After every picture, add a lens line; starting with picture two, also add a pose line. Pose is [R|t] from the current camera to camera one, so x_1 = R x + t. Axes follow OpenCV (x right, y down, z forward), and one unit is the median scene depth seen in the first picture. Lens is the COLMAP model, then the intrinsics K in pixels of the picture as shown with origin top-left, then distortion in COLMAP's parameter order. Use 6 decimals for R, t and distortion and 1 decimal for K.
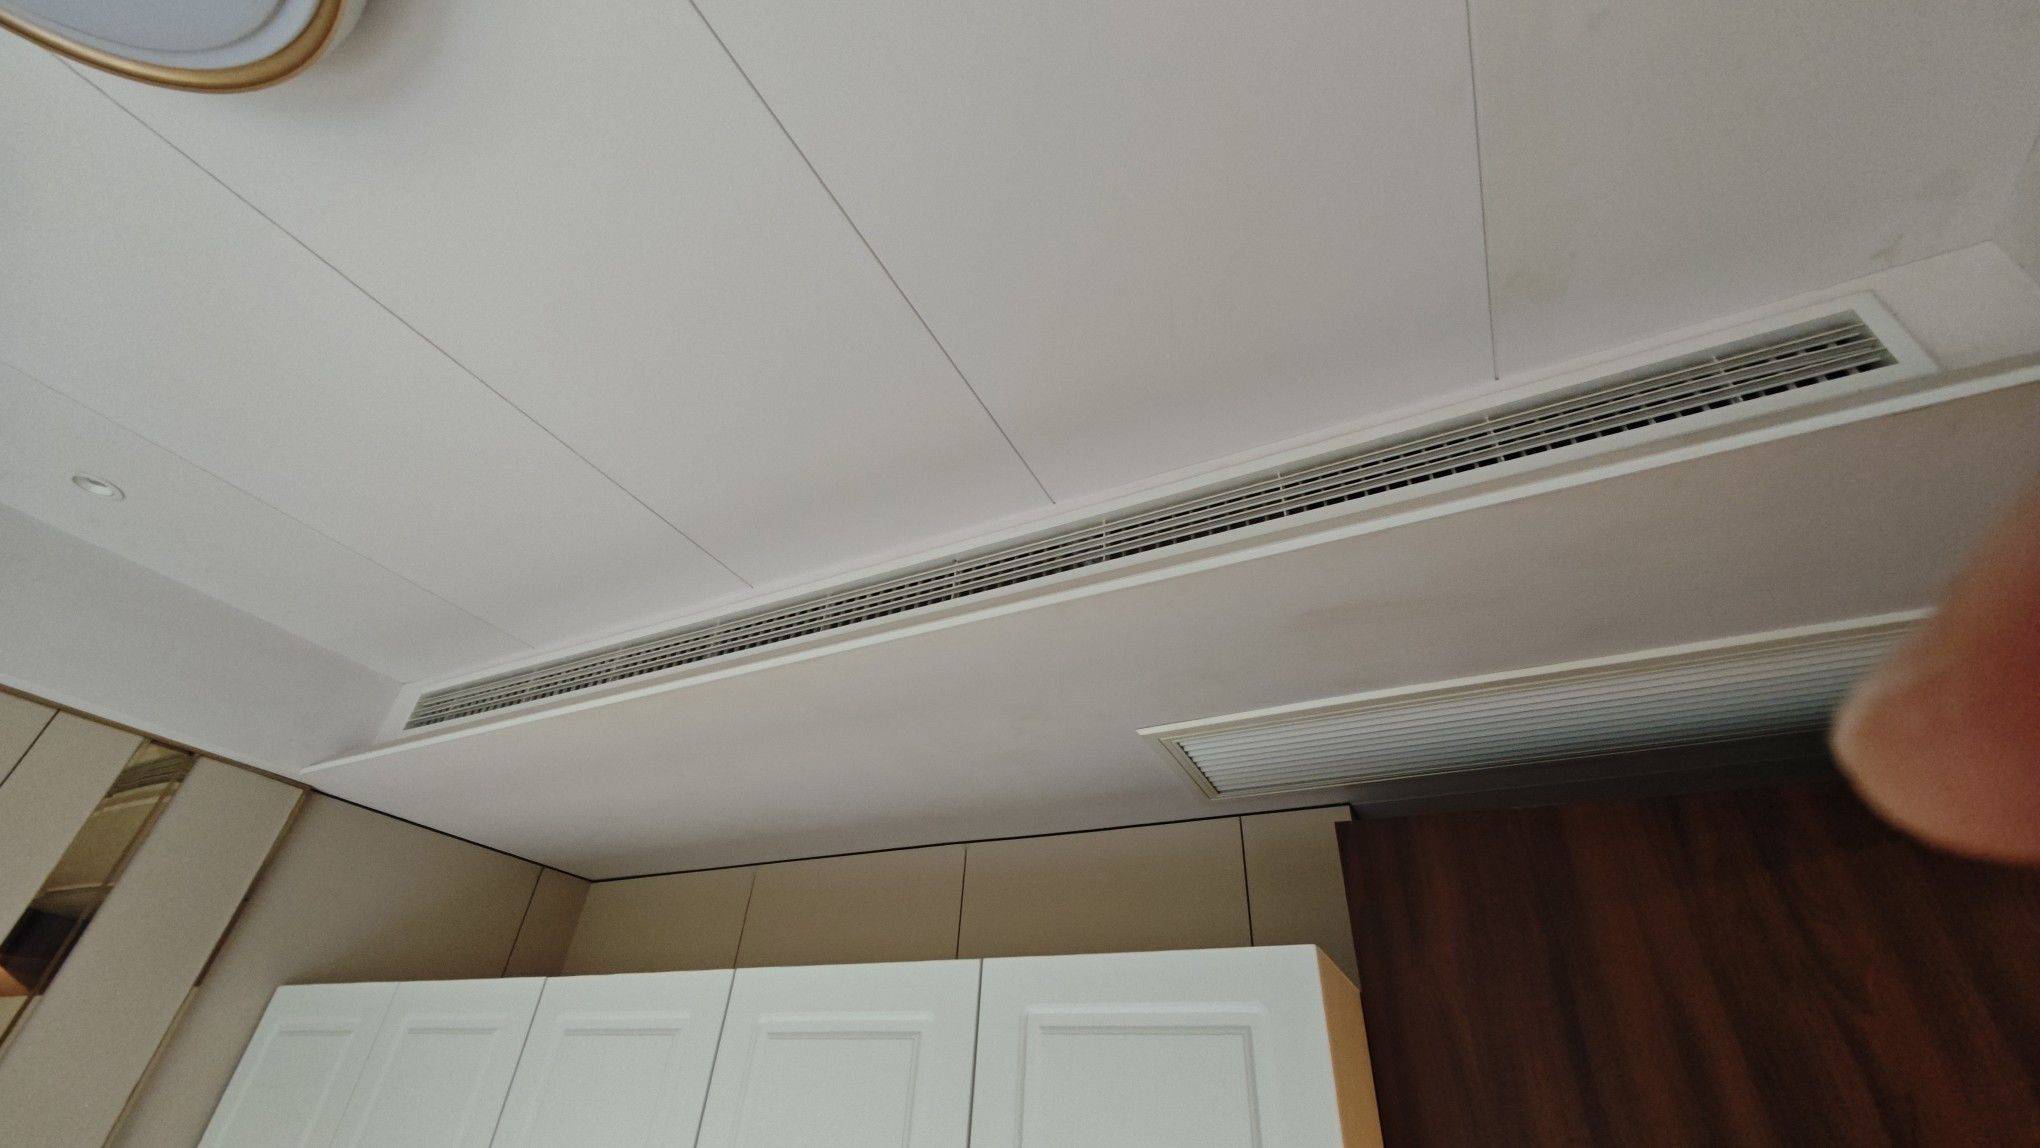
lens RADIAL K [[840.6, 0, 1021.4], [0, 840.6, 606.0], [0, 0, 1]] dist [-0.009853, -0.000267]
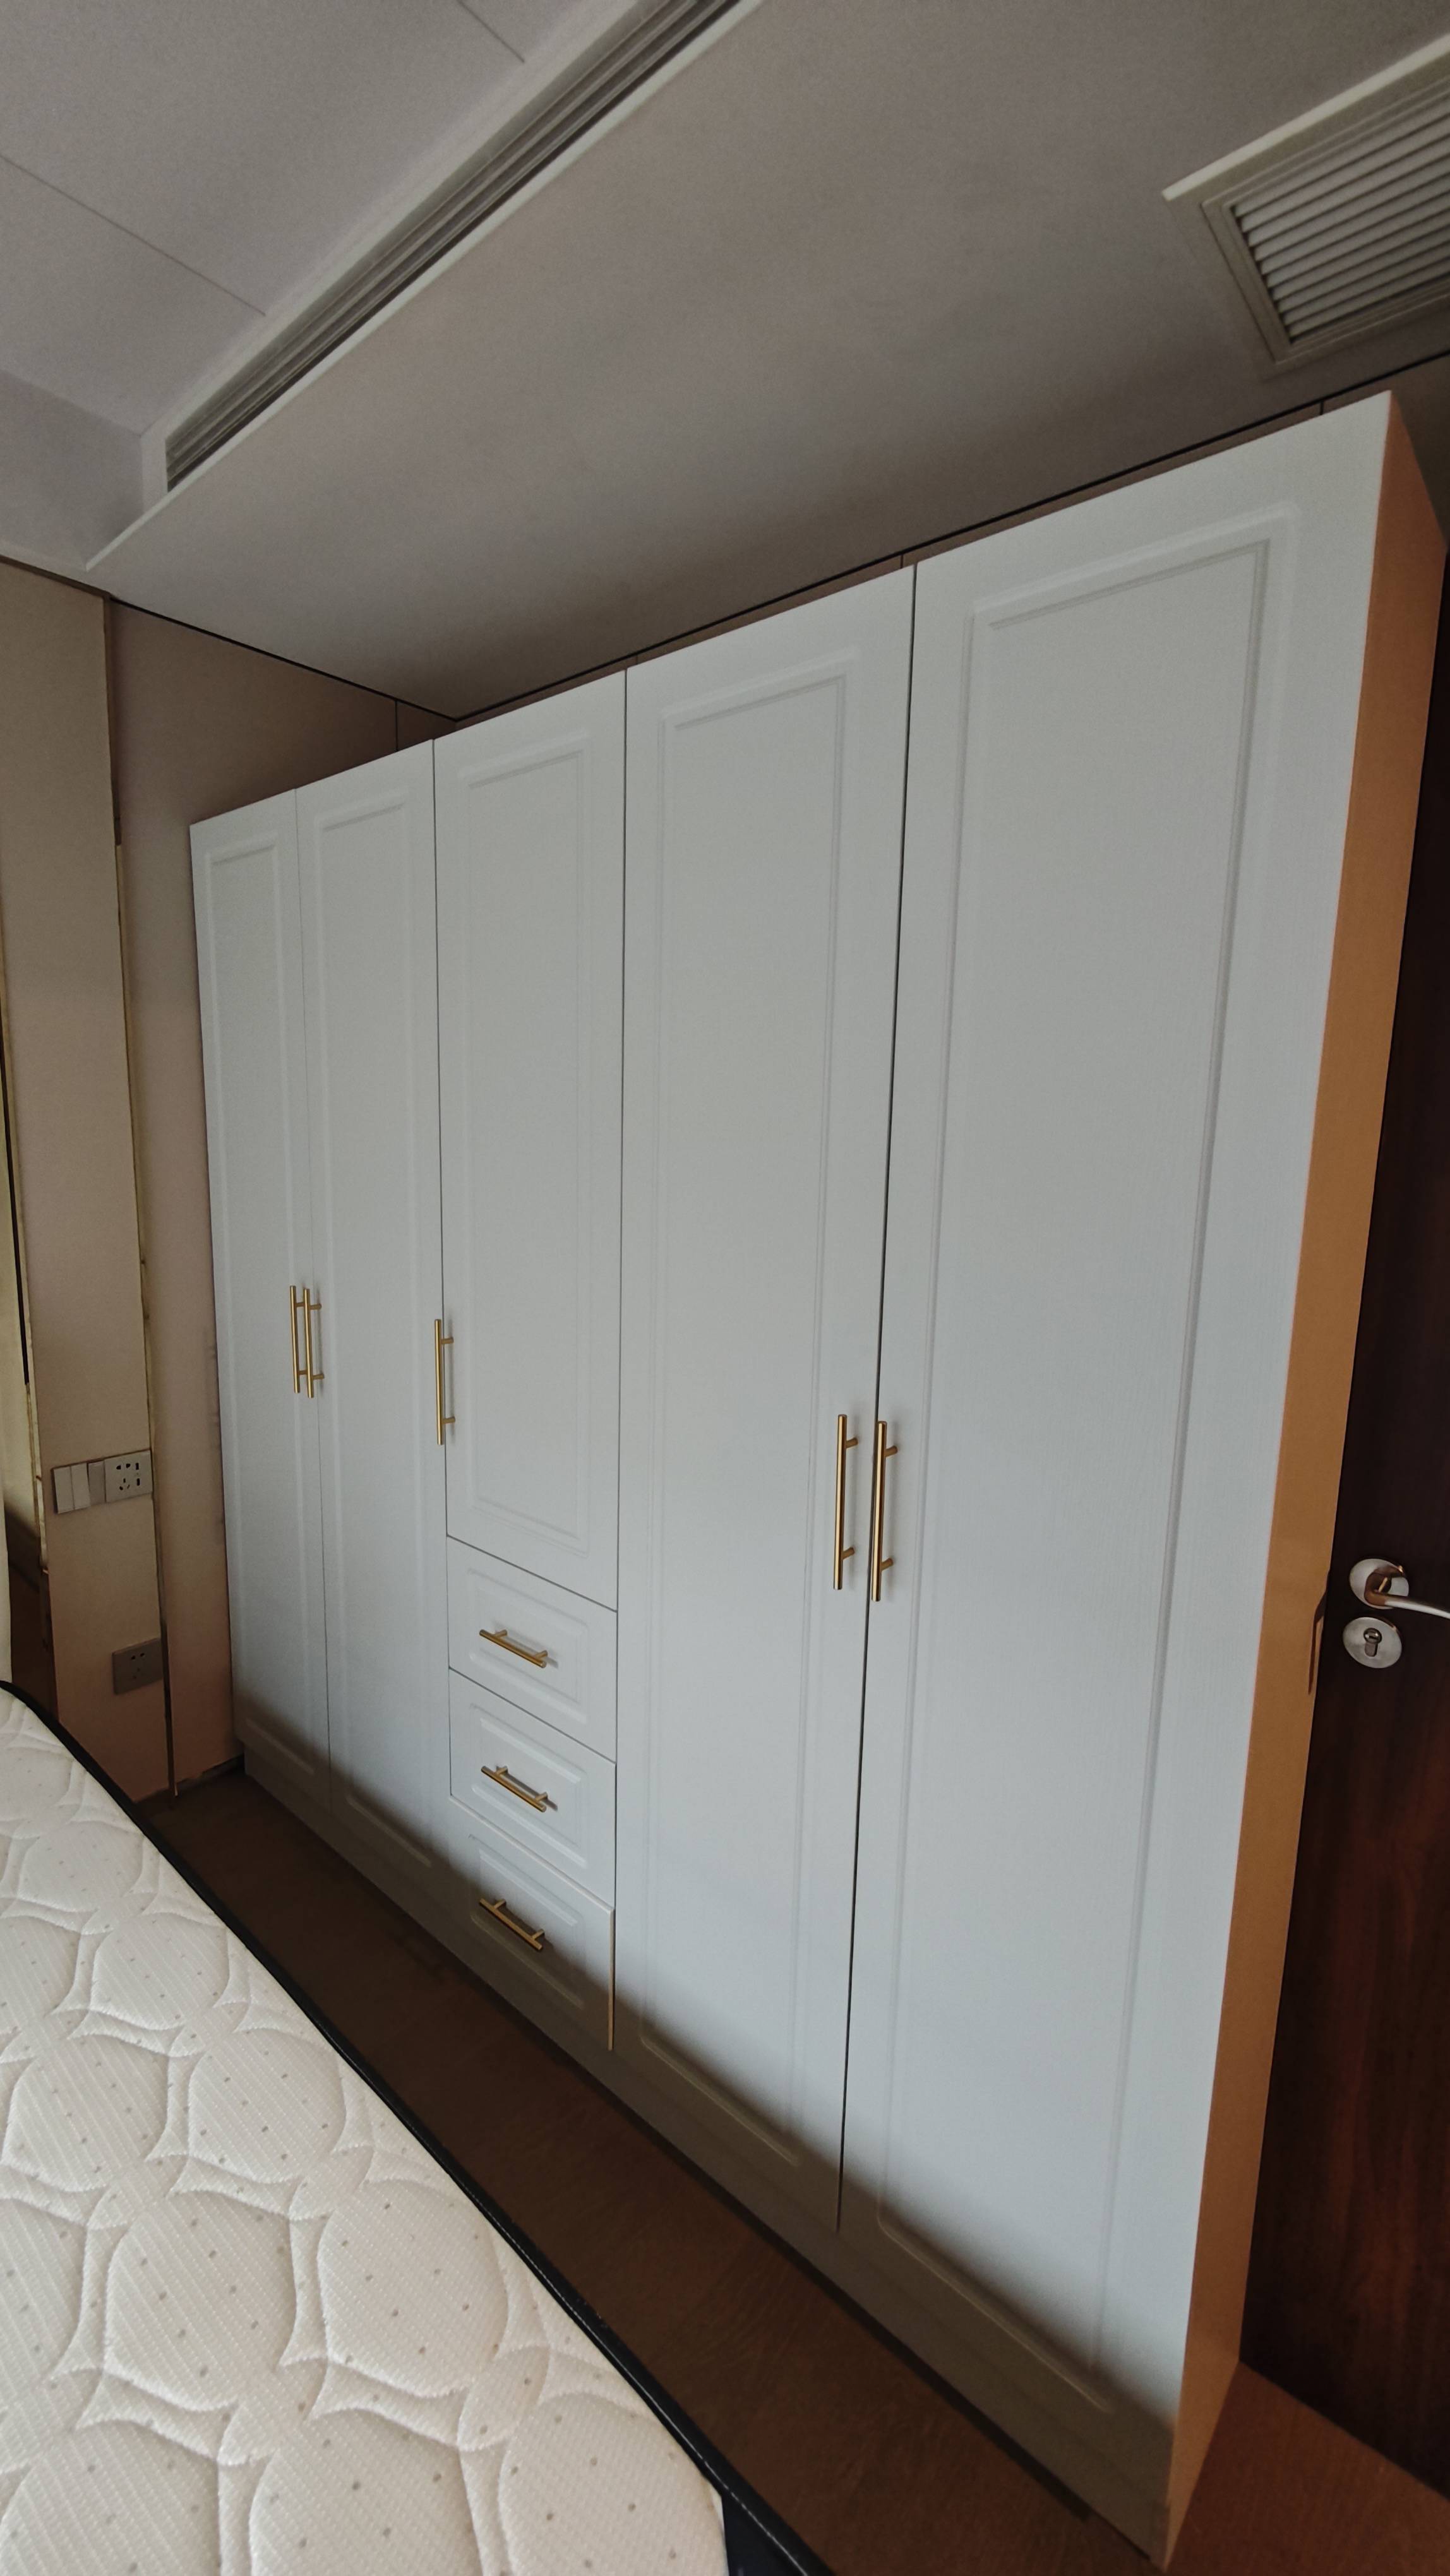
lens RADIAL K [[1061.6, 0, 725.0], [0, 1061.6, 1288.0], [0, 0, 1]] dist [-0.009853, -0.000267]
pose [[0.967788, 0.002207, -0.251758, 0.022700], [0.168113, 0.738707, 0.652725, 0.180038], [0.187416, -0.674023, 0.714541, -0.141434]]
